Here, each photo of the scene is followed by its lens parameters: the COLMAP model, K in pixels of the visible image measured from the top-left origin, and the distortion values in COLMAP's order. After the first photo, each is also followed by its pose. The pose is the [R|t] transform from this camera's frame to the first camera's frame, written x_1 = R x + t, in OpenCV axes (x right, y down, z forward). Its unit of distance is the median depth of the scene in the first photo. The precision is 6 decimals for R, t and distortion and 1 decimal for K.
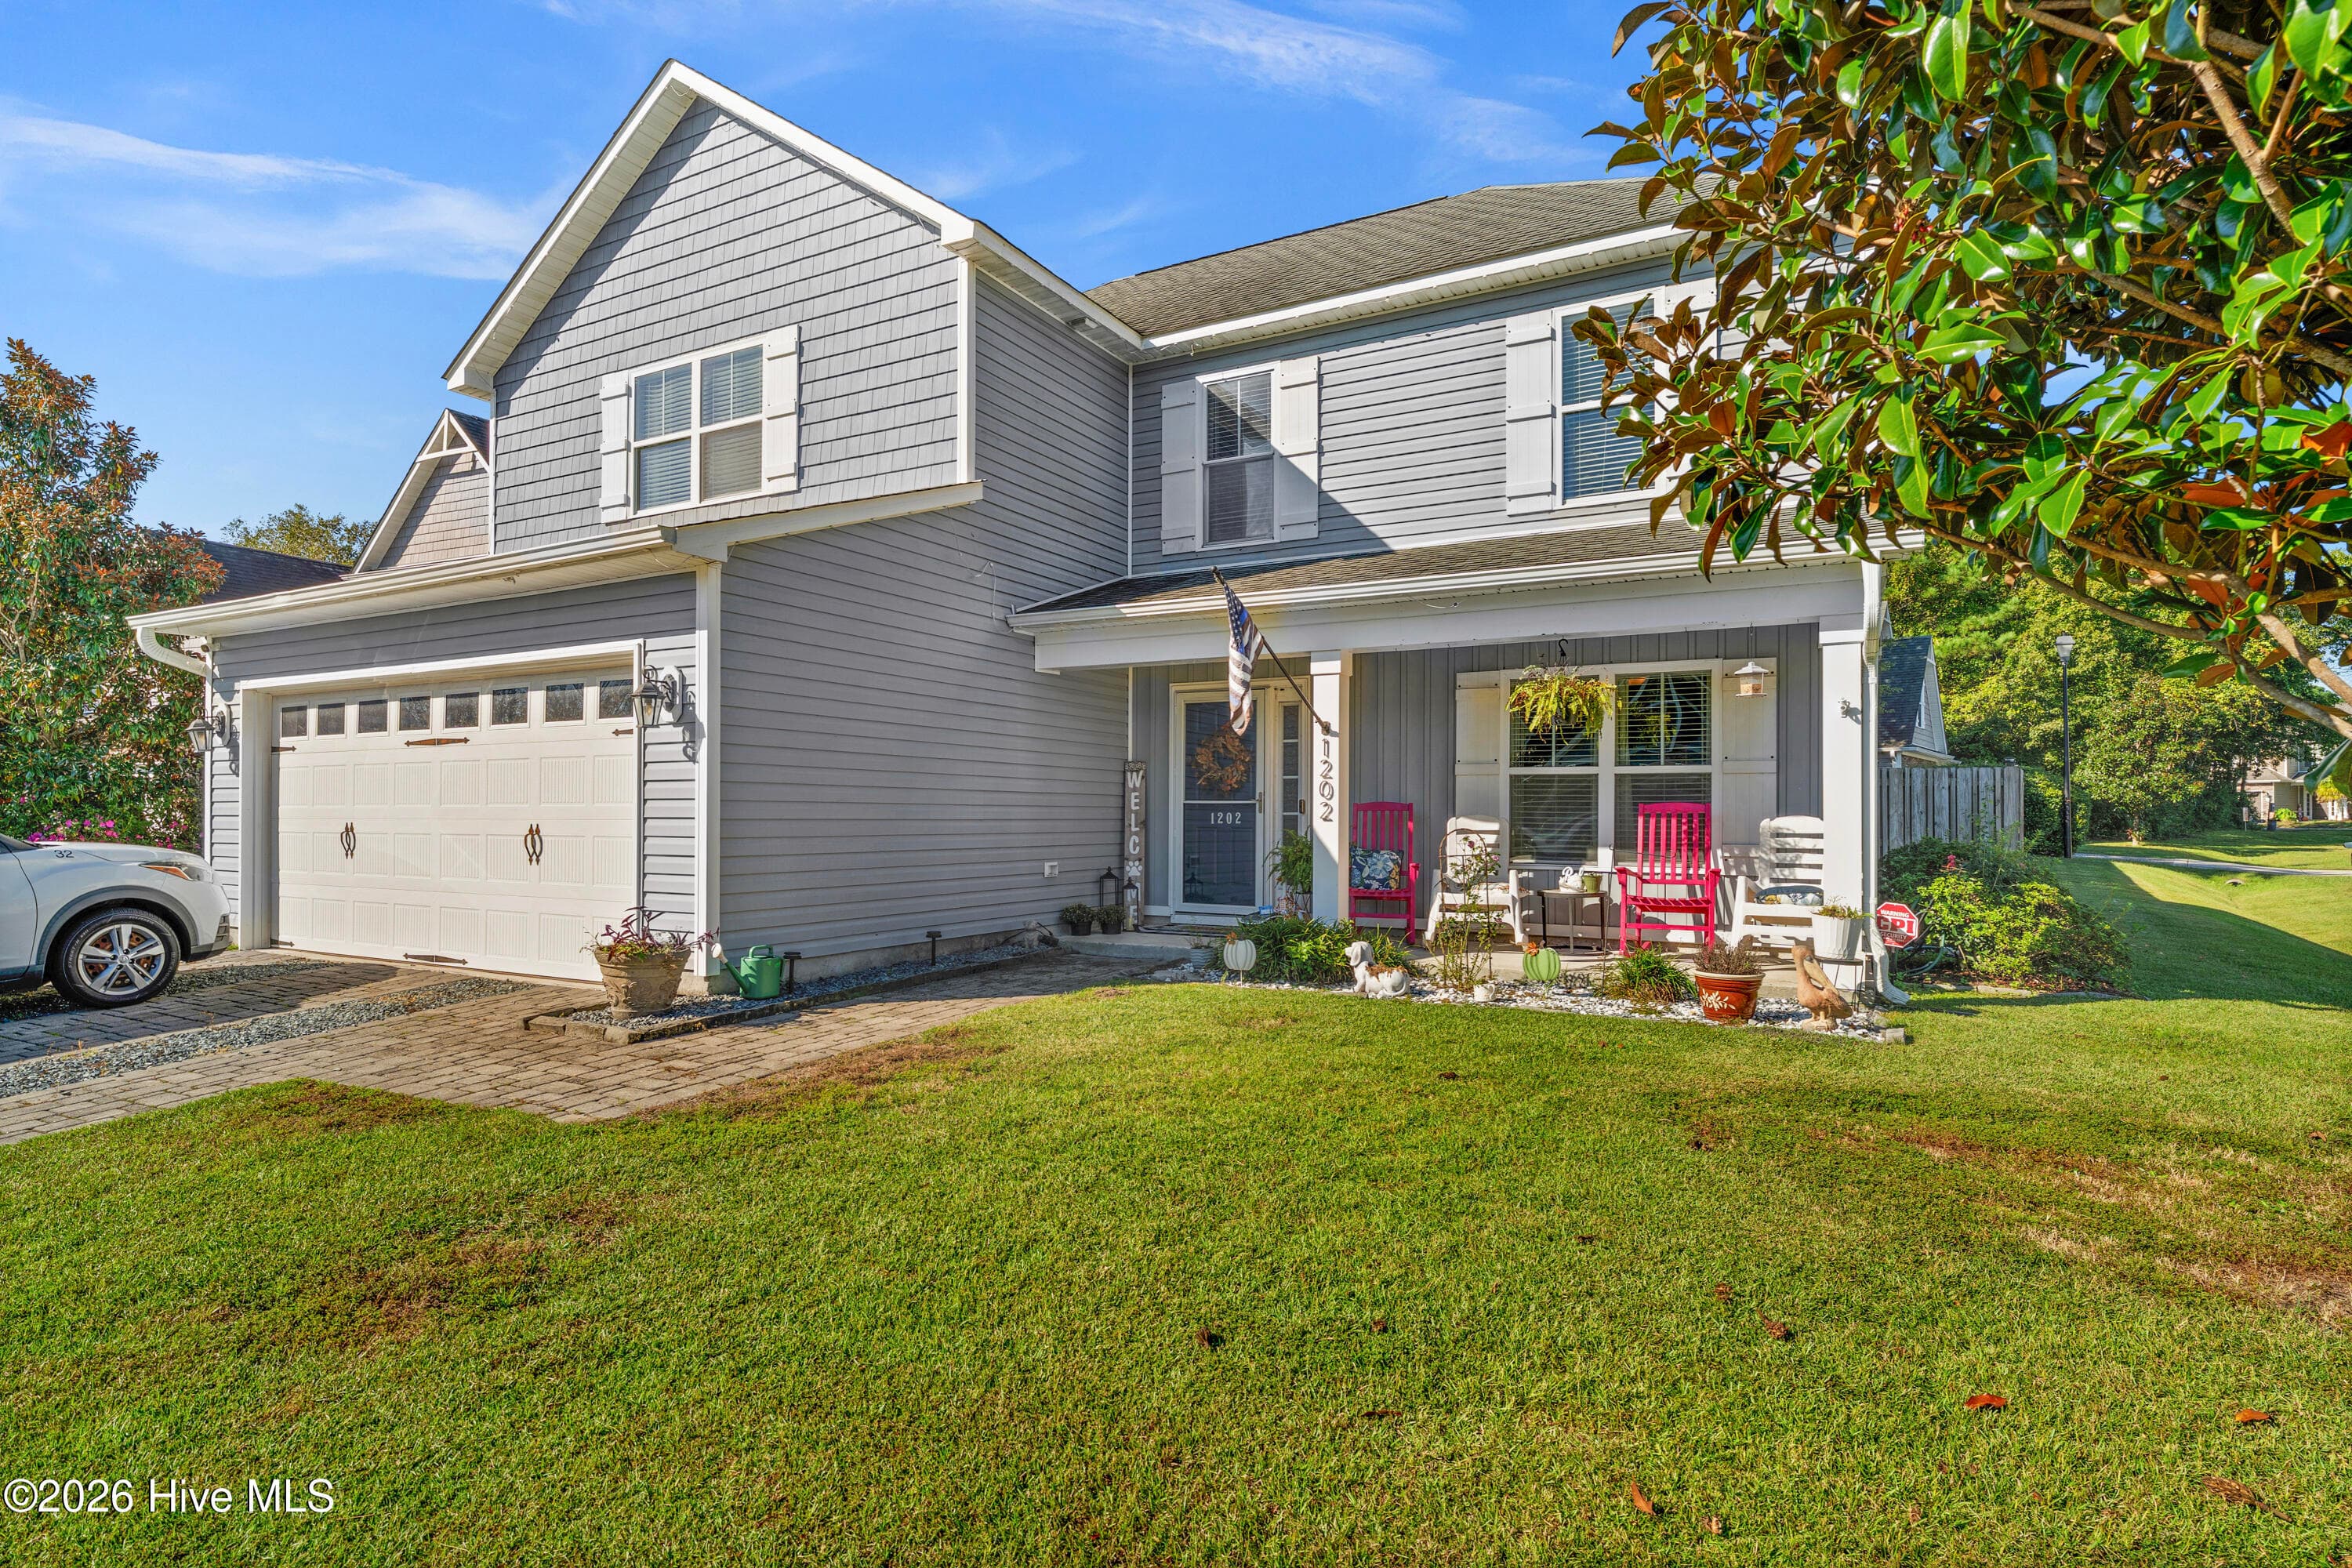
lens RADIAL K [[1181.5, 0, 1217.4], [0, 1181.5, 793.5], [0, 0, 1]] dist [-0.000093, -0.000295]
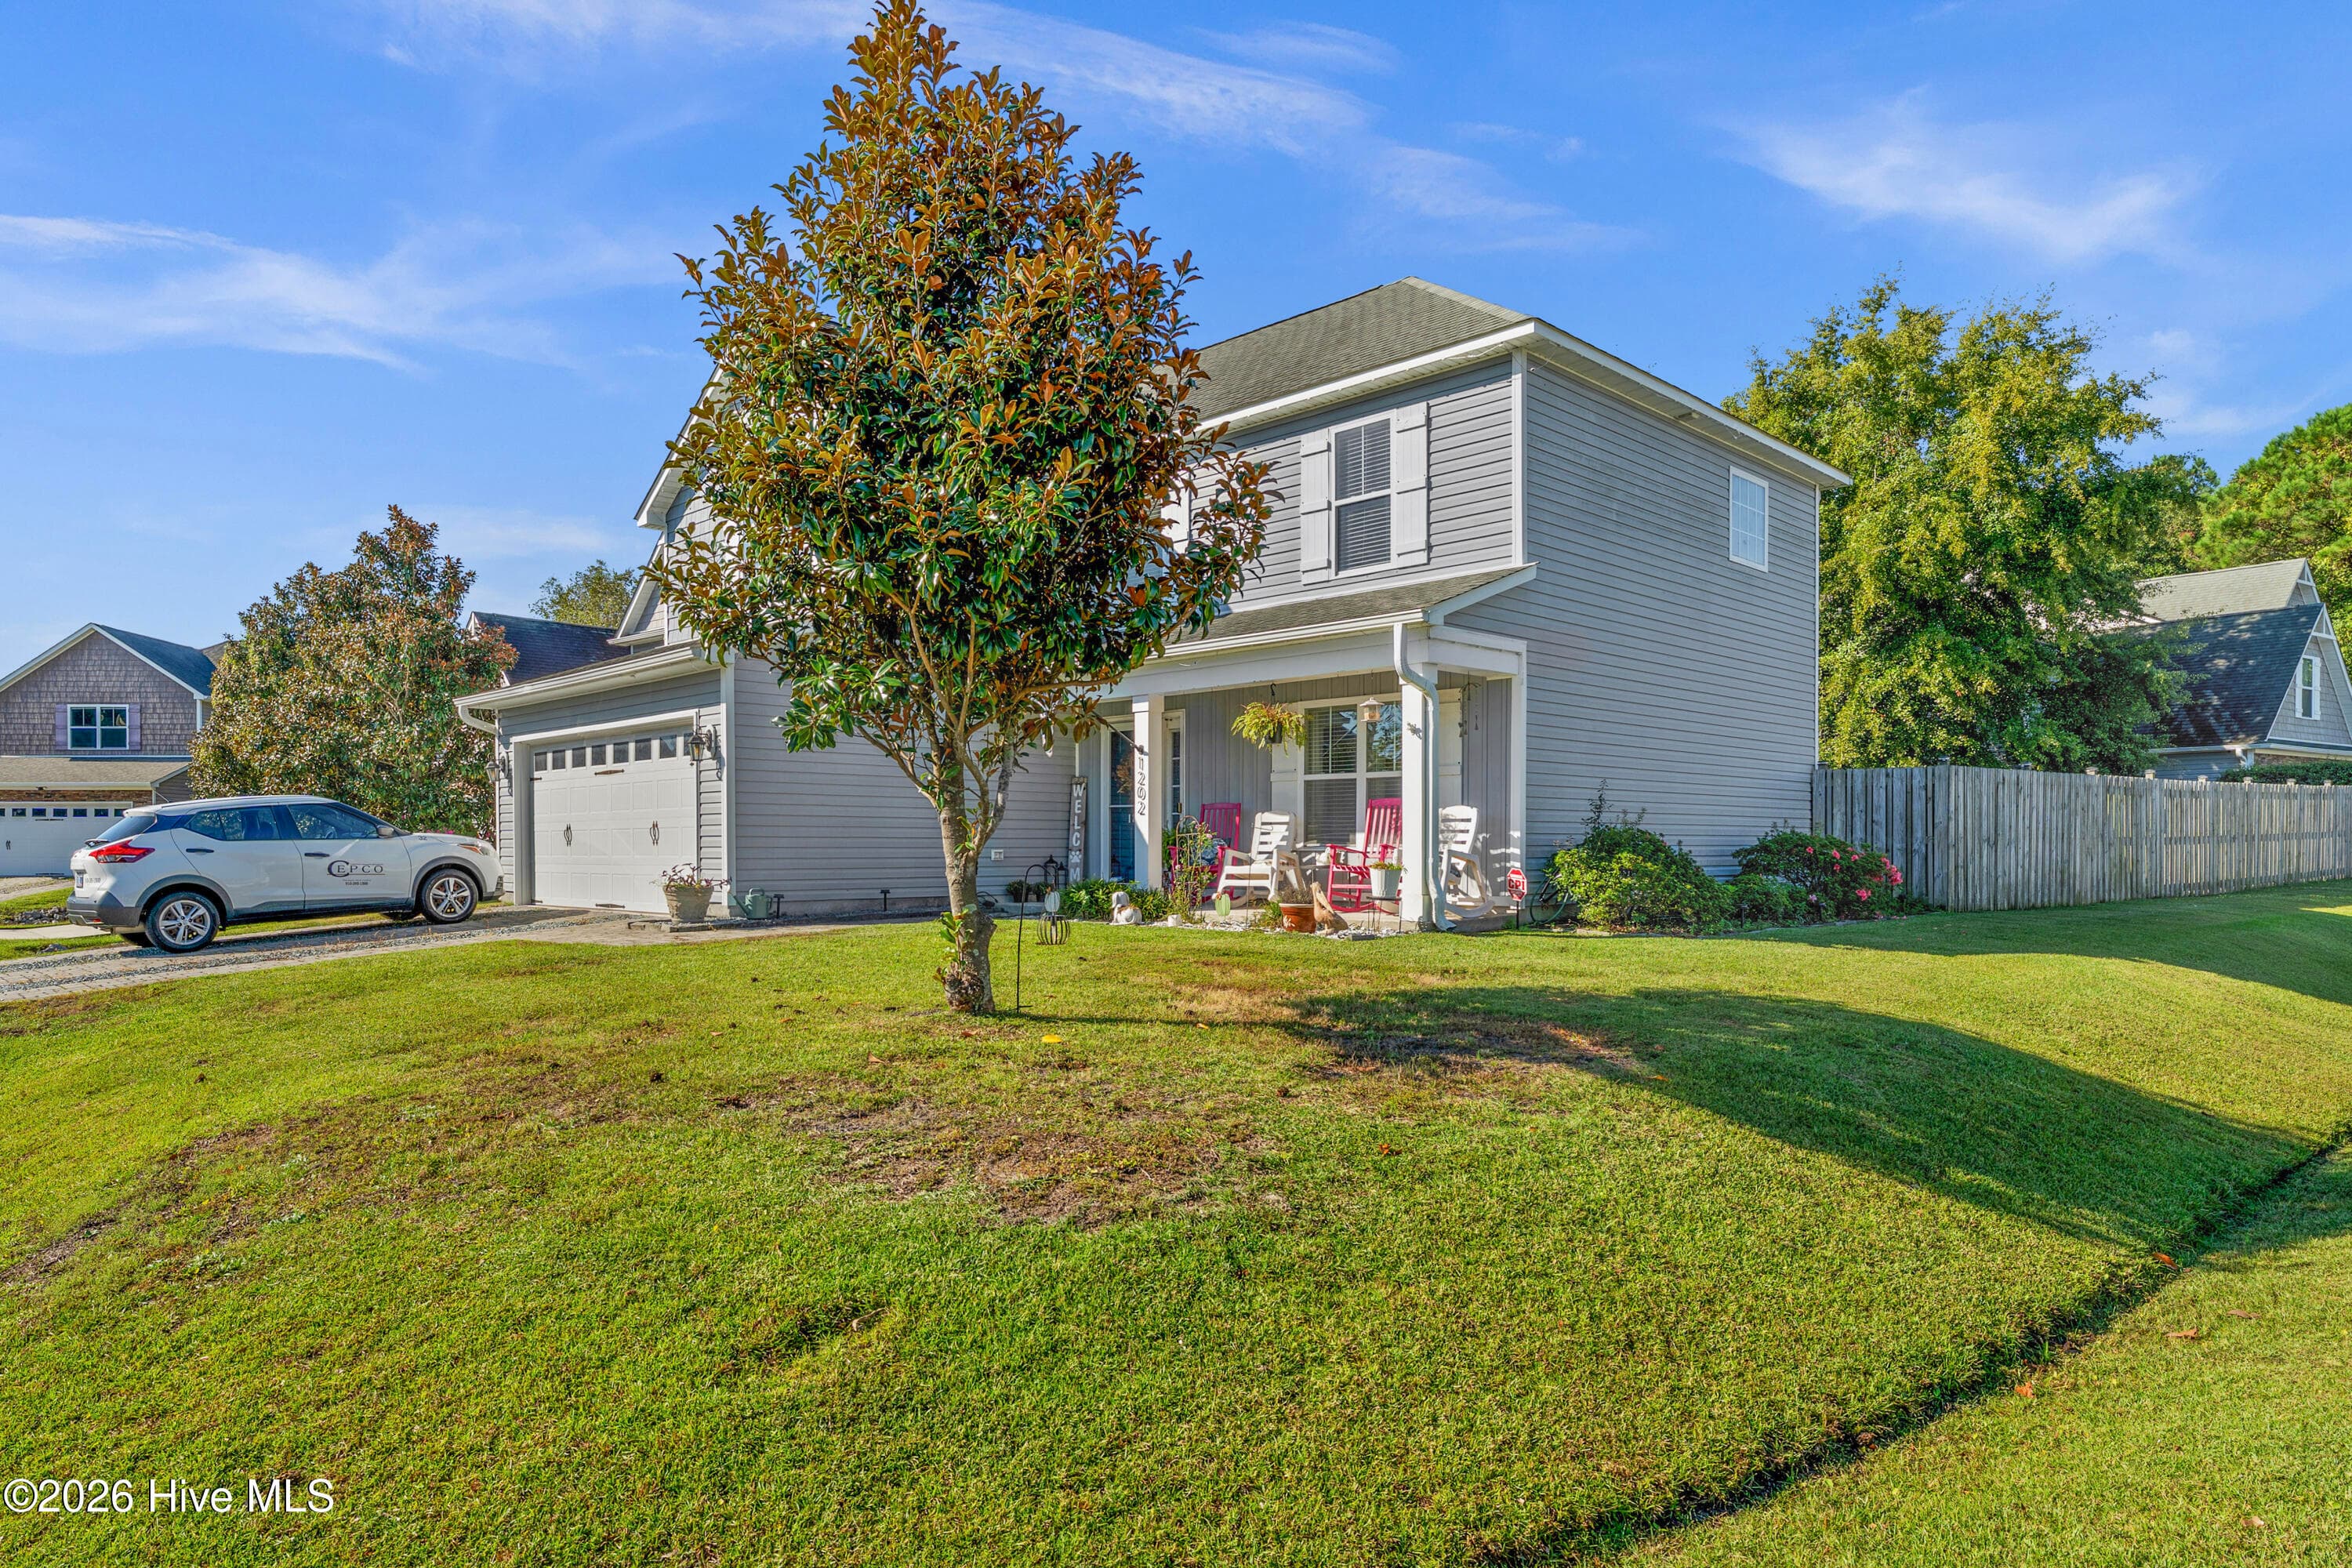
lens RADIAL K [[1371.9, 0, 1170.4], [0, 1371.9, 842.2], [0, 0, 1]] dist [0.004089, 0.000884]
pose [[0.960684, -0.006913, -0.277559, 0.551589], [0.011204, 0.999841, 0.013878, 0.031753], [0.277419, -0.016442, 0.960608, -0.548295]]
